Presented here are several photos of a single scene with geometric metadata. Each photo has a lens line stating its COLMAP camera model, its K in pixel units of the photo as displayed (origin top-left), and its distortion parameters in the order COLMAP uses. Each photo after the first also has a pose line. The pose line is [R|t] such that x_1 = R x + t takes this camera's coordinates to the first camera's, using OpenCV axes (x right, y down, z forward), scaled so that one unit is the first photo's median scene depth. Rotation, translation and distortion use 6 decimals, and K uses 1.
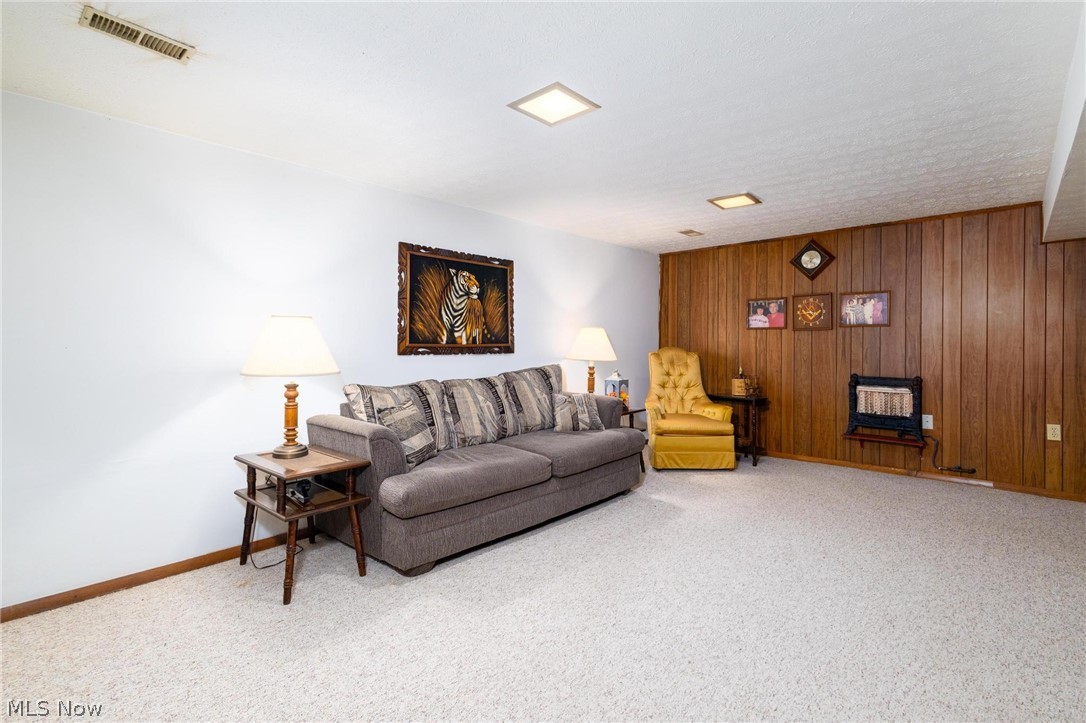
lens RADIAL K [[504.2, 0, 547.9], [0, 504.2, 344.9], [0, 0, 1]] dist [0.003422, -0.000295]
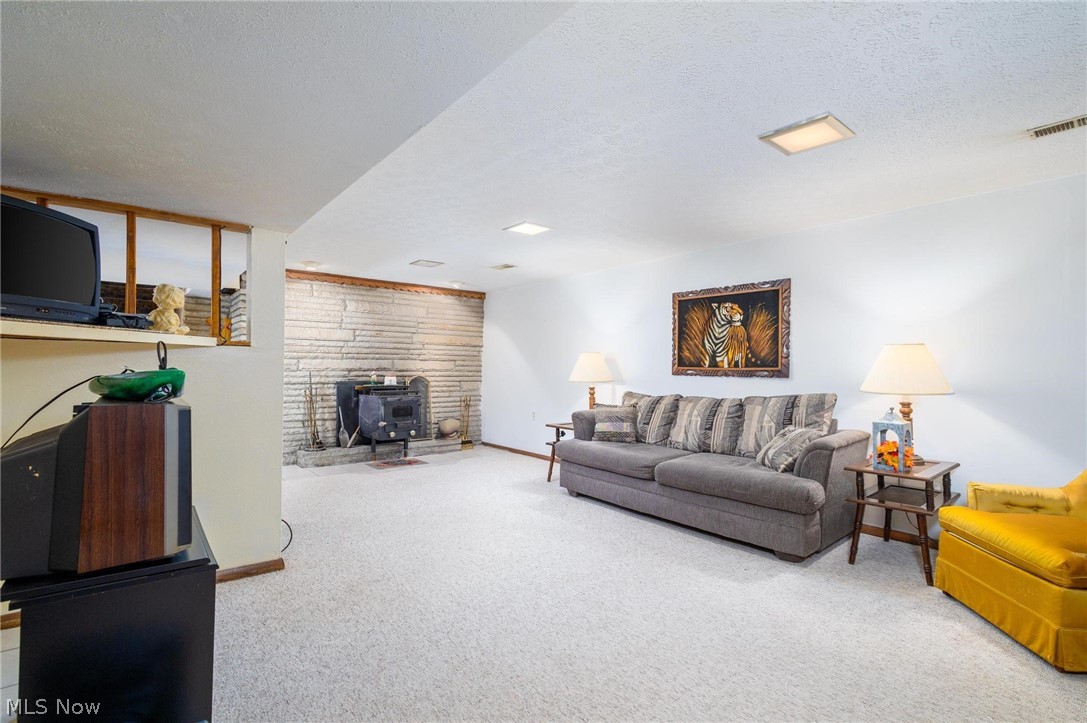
lens RADIAL K [[504.6, 0, 543.9], [0, 504.6, 364.2], [0, 0, 1]] dist [0.003422, -0.000295]
pose [[-0.136018, -0.007266, -0.990680, 1.022400], [-0.012370, 0.999908, -0.005636, 0.002192], [0.990629, 0.011488, -0.136096, 0.764752]]
